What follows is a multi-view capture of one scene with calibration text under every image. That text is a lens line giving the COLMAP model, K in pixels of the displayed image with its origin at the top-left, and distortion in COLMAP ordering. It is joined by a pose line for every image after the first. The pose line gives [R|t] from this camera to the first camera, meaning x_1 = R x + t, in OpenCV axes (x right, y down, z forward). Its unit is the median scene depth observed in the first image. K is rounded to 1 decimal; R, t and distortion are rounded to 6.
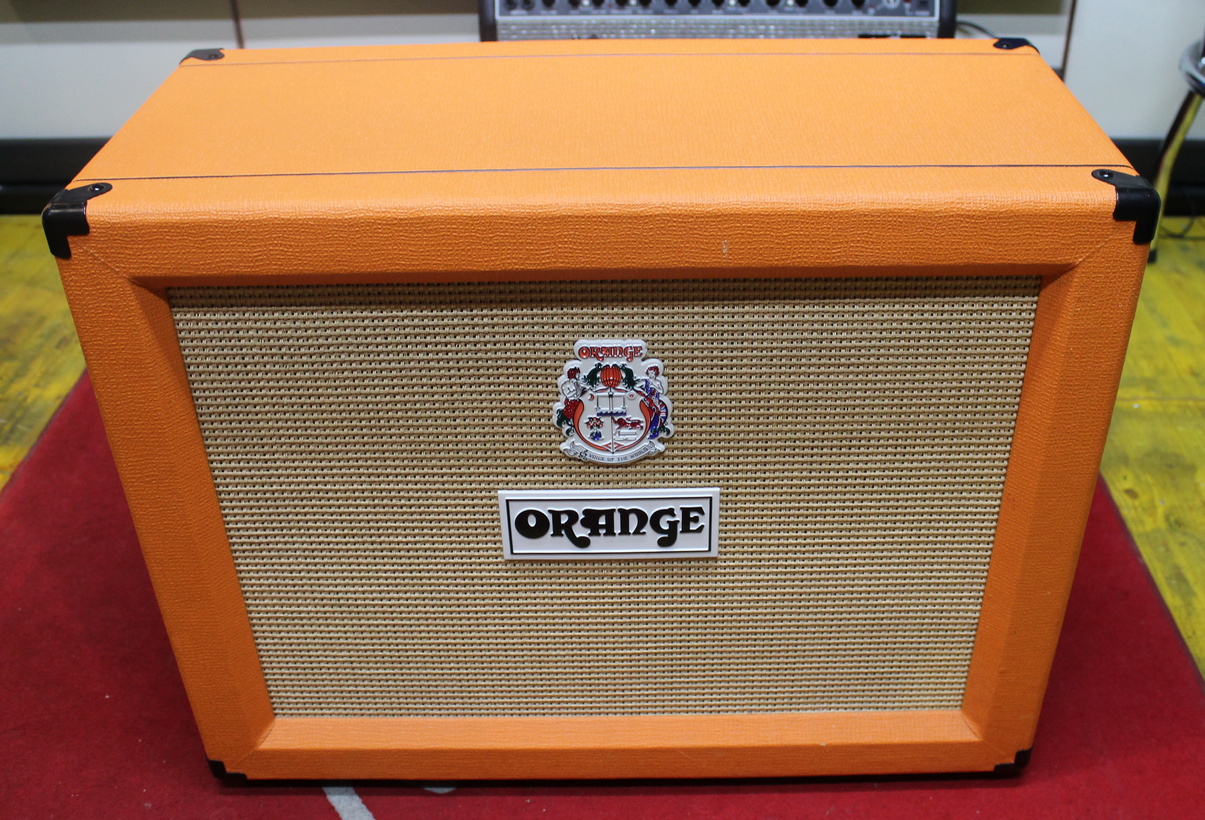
lens RADIAL K [[1245.3, 0, 655.0], [0, 1245.3, 420.4], [0, 0, 1]] dist [-0.113586, 0.000000]
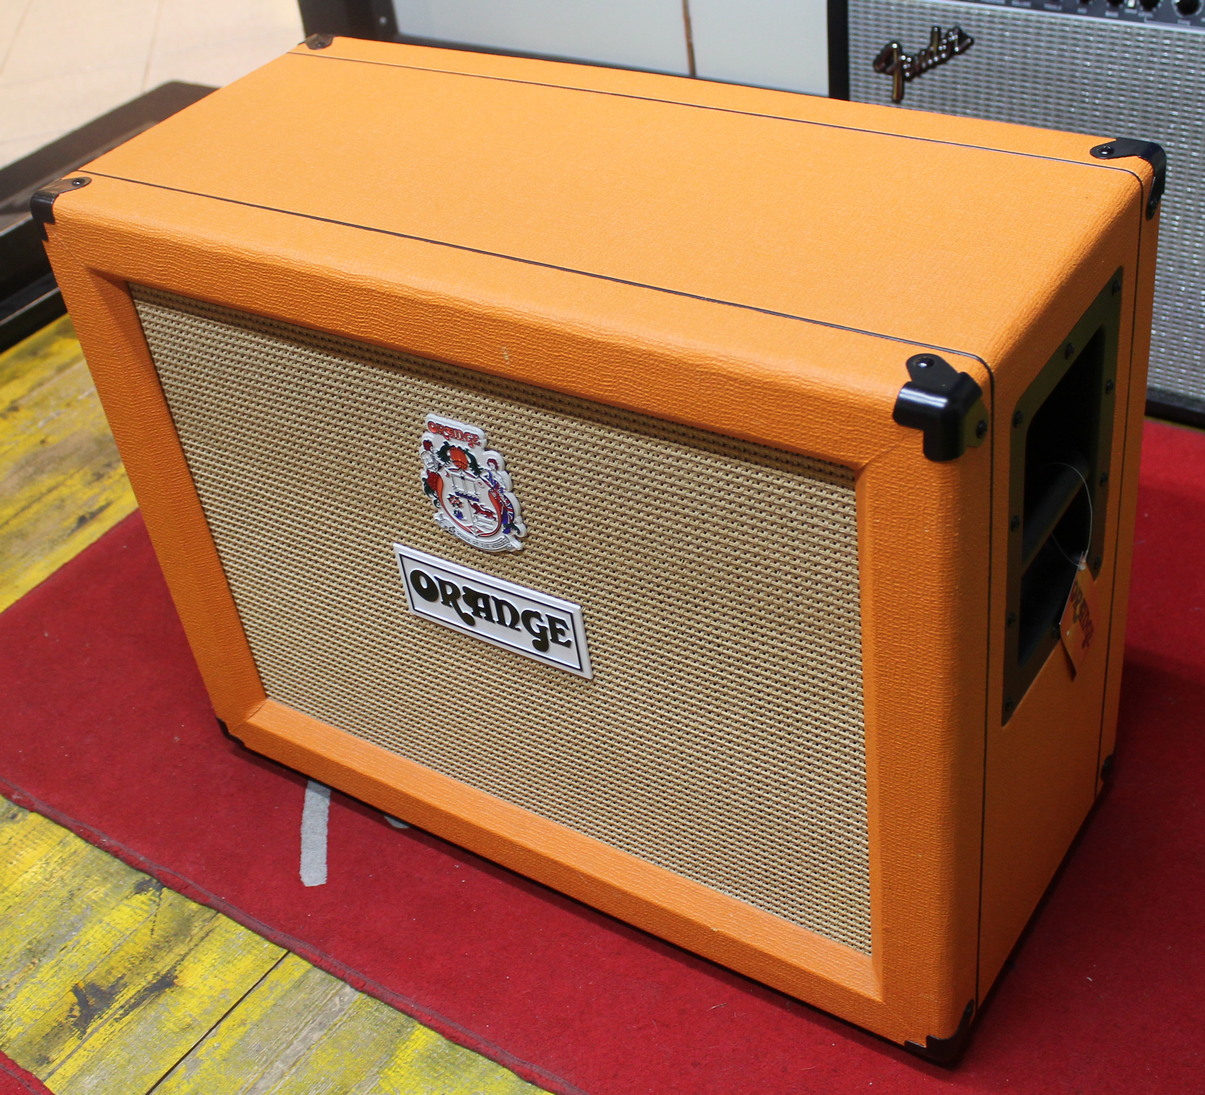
lens RADIAL K [[1624.9, 0, 598.5], [0, 1624.9, 549.6], [0, 0, 1]] dist [-0.116055, 0.000000]
pose [[0.815569, 0.272747, -0.510350, 0.653763], [-0.221660, 0.961931, 0.159861, -0.176825], [0.534523, -0.017254, 0.844978, 0.011459]]
